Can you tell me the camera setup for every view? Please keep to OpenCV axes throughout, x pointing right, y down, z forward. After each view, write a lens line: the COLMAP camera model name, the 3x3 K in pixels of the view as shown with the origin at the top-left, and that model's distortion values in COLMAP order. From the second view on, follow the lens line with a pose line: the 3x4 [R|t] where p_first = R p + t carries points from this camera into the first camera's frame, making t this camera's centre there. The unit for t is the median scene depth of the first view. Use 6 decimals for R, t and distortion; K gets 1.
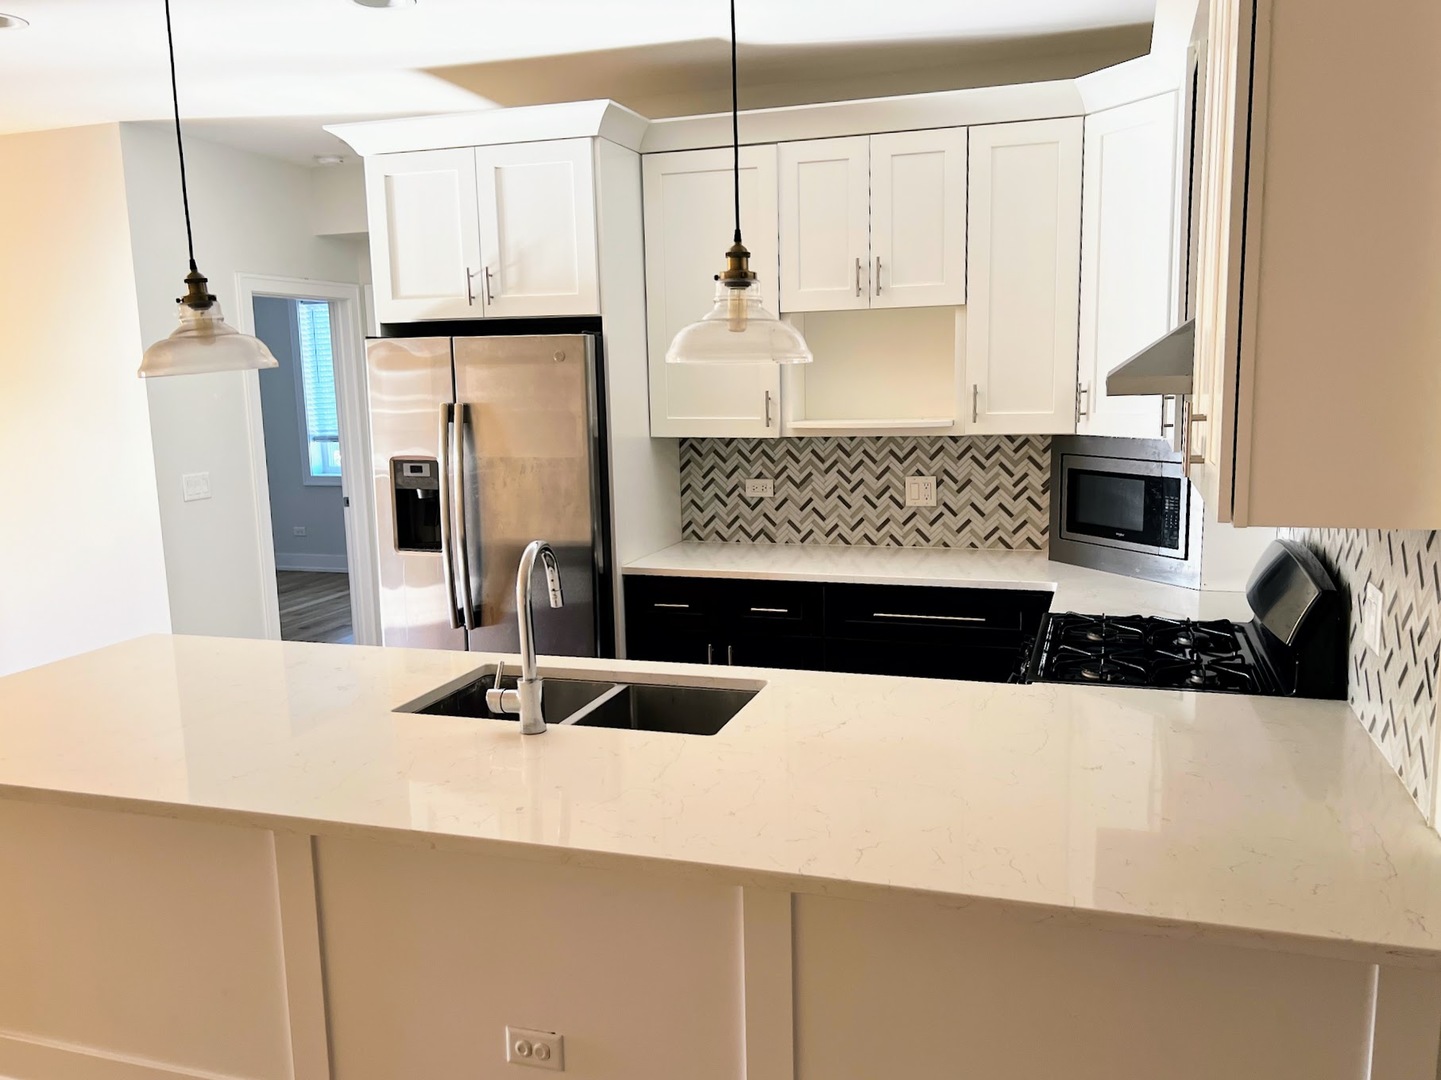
lens RADIAL K [[1137.1, 0, 735.4], [0, 1137.1, 553.0], [0, 0, 1]] dist [0.065111, -0.077608]
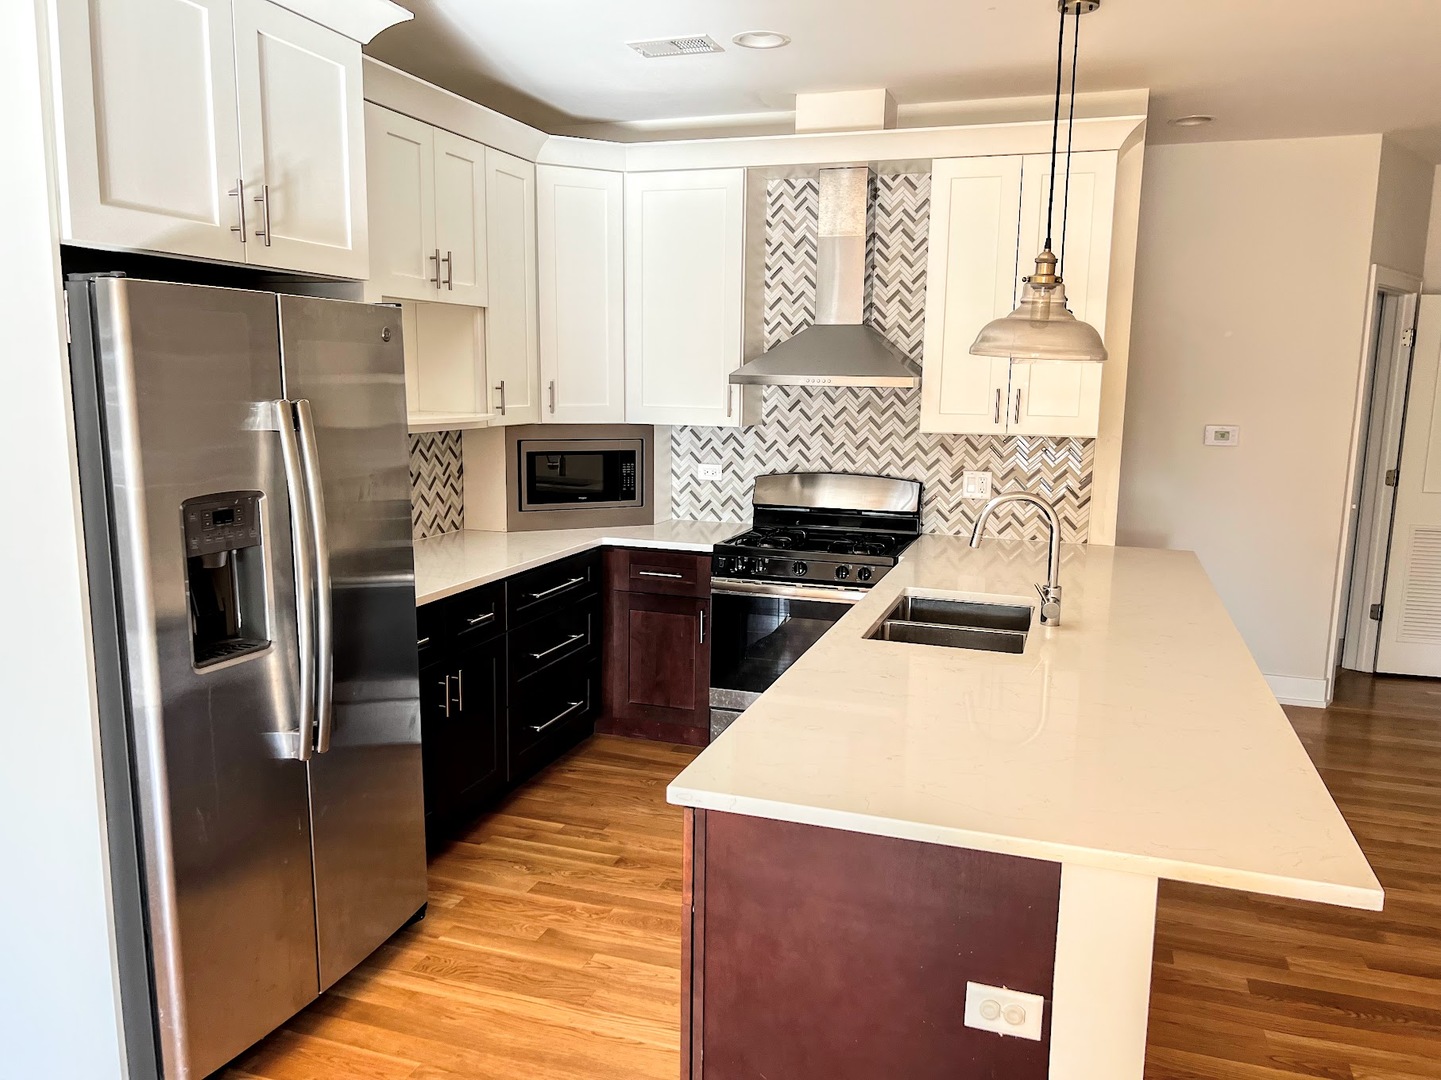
lens RADIAL K [[1087.1, 0, 724.3], [0, 1087.1, 542.9], [0, 0, 1]] dist [0.041297, -0.043594]
pose [[0.019889, -0.134933, 0.990655, -0.805844], [0.146878, 0.980495, 0.130600, -0.093446], [-0.988955, 0.142908, 0.039320, 0.720038]]
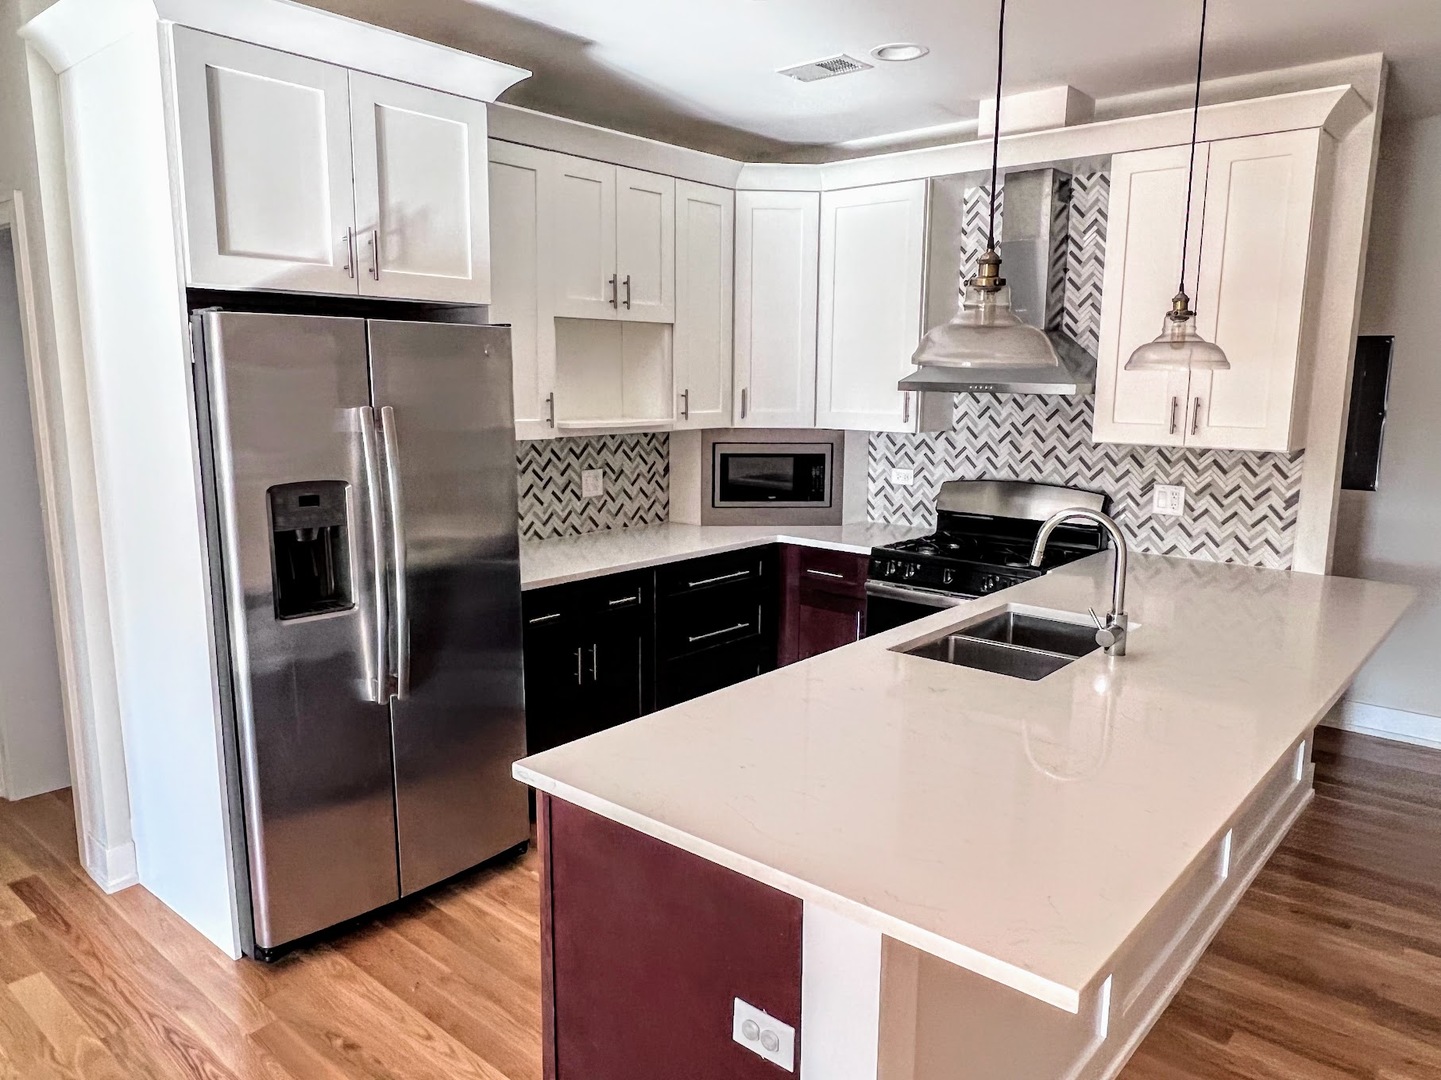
lens RADIAL K [[1009.4, 0, 715.1], [0, 1009.4, 549.6], [0, 0, 1]] dist [0.006485, -0.003802]
pose [[0.398300, -0.133879, 0.907432, -0.741888], [0.132259, 0.987335, 0.087614, -0.063735], [-0.907670, 0.085120, 0.410963, 0.505816]]
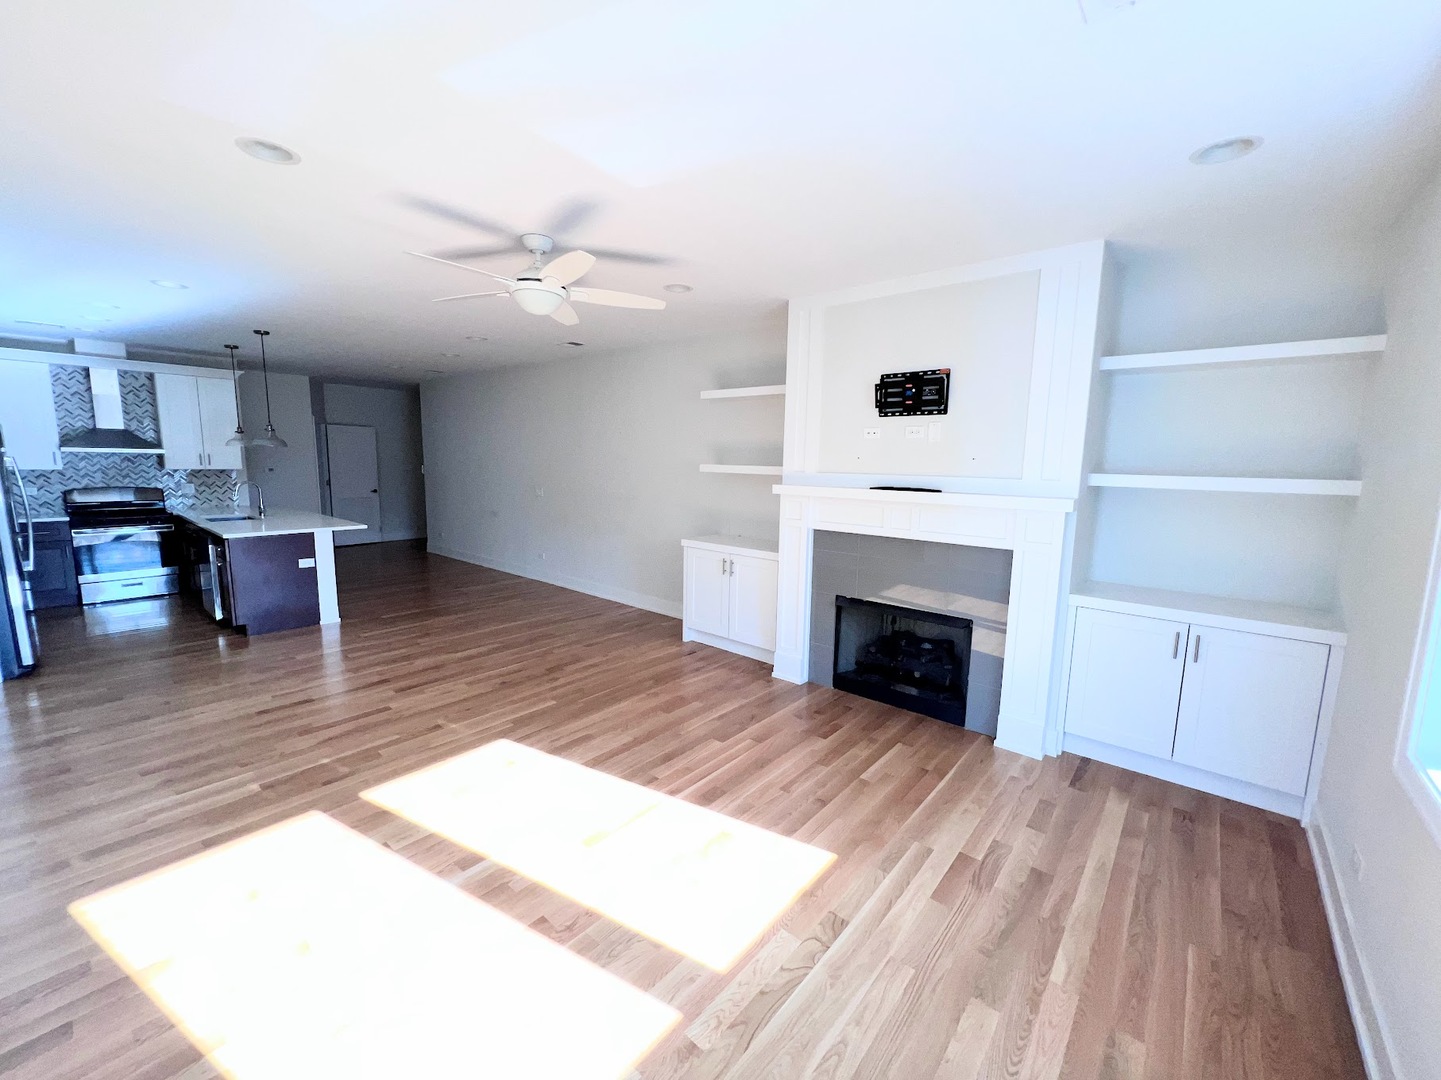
lens RADIAL K [[578.3, 0, 722.6], [0, 578.3, 539.8], [0, 0, 1]] dist [0.000577, 0.000199]
pose [[-0.920965, -0.050120, 0.386408, -1.708056], [0.064091, 0.958700, 0.277105, -0.184080], [-0.384338, 0.279970, -0.879717, 1.385923]]
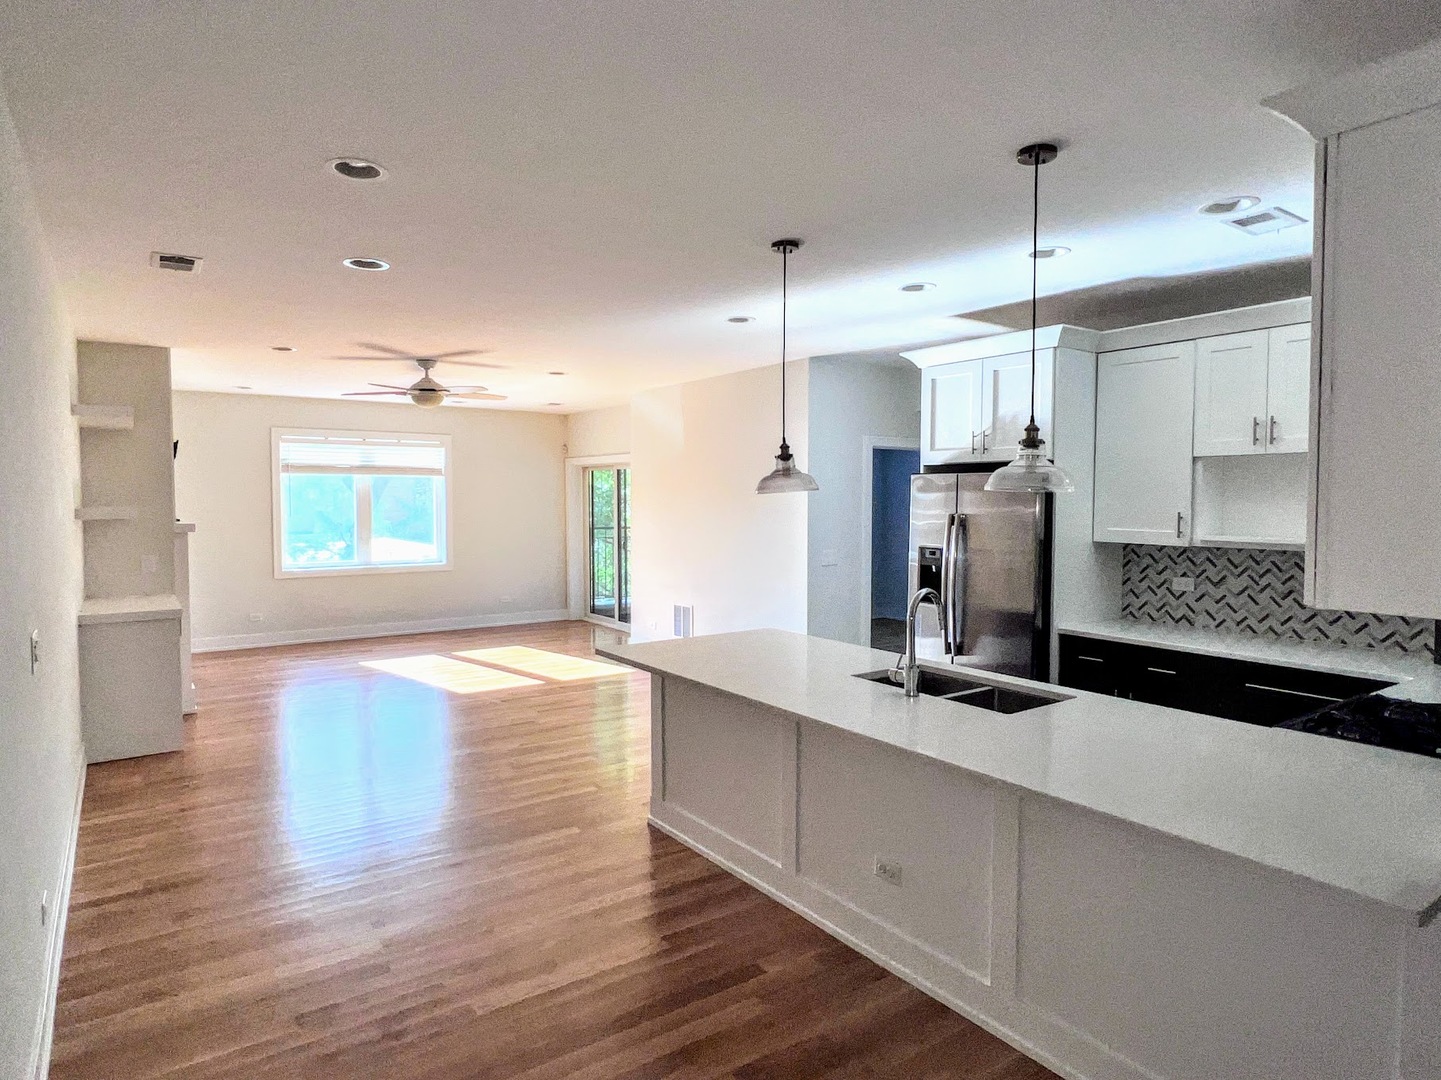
lens RADIAL K [[841.3, 0, 725.3], [0, 841.3, 534.9], [0, 0, 1]] dist [0.000937, -0.002235]
pose [[0.801779, 0.049296, -0.595583, 0.193350], [-0.114300, 0.990844, -0.071861, 0.020387], [0.586588, 0.125692, 0.800073, -0.132191]]
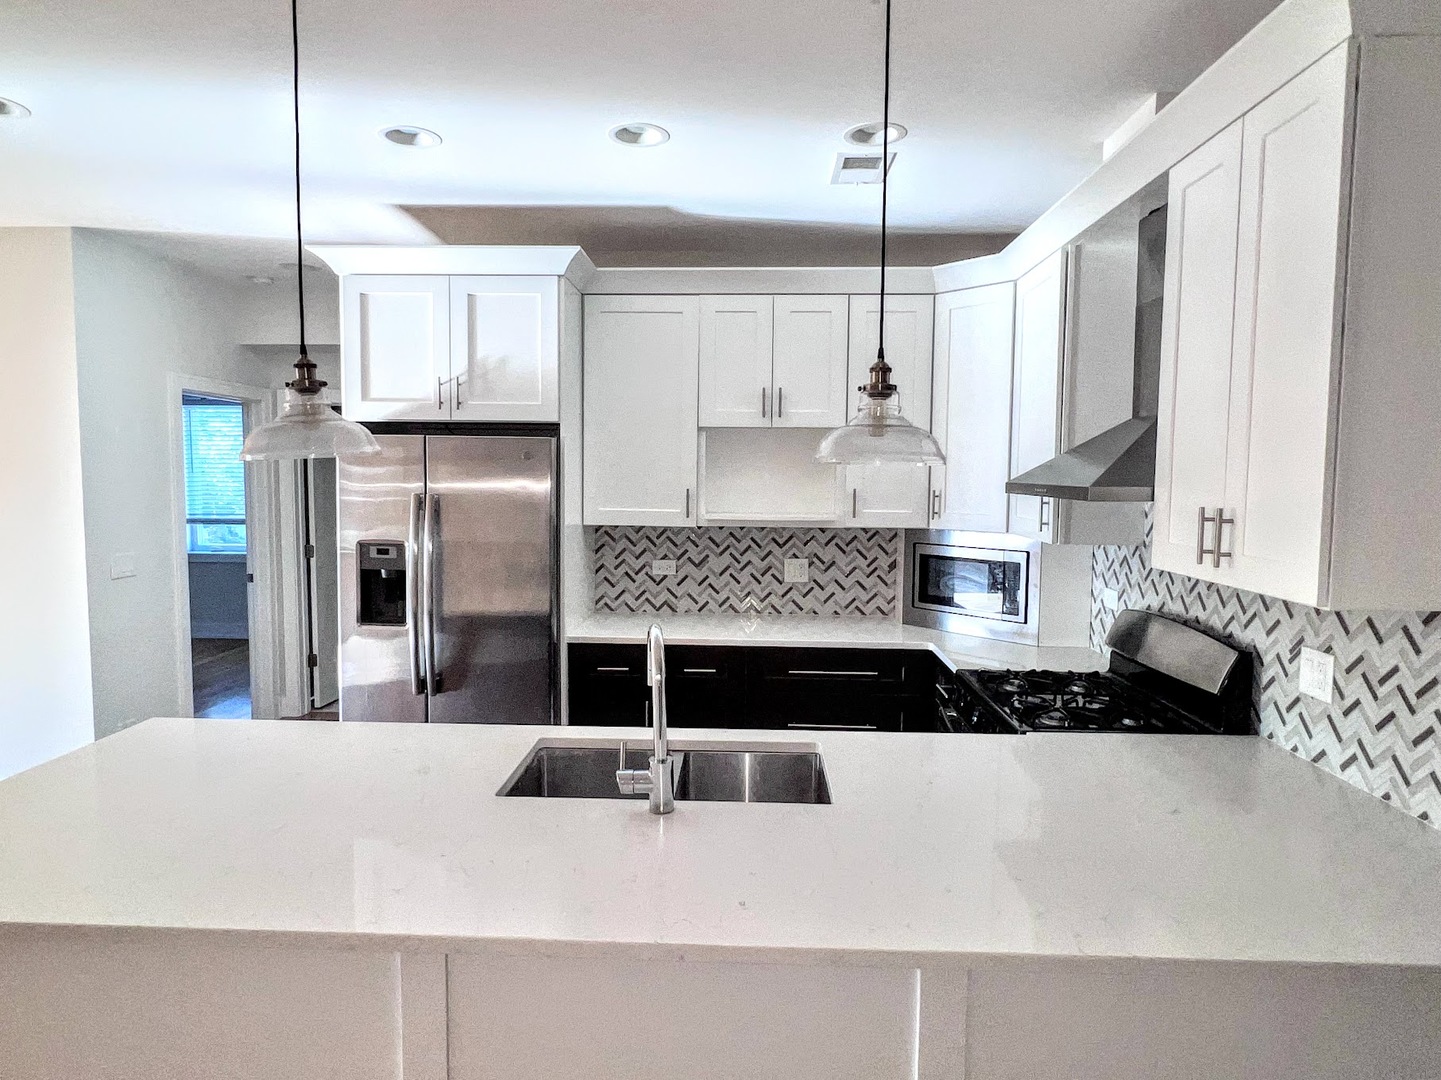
lens RADIAL K [[841.3, 0, 717.1], [0, 841.3, 536.4], [0, 0, 1]] dist [0.000937, -0.002235]
pose [[0.963607, 0.010892, 0.267100, -0.181669], [0.012524, 0.996233, -0.085810, -0.013326], [-0.267029, 0.086032, 0.959841, 0.125214]]
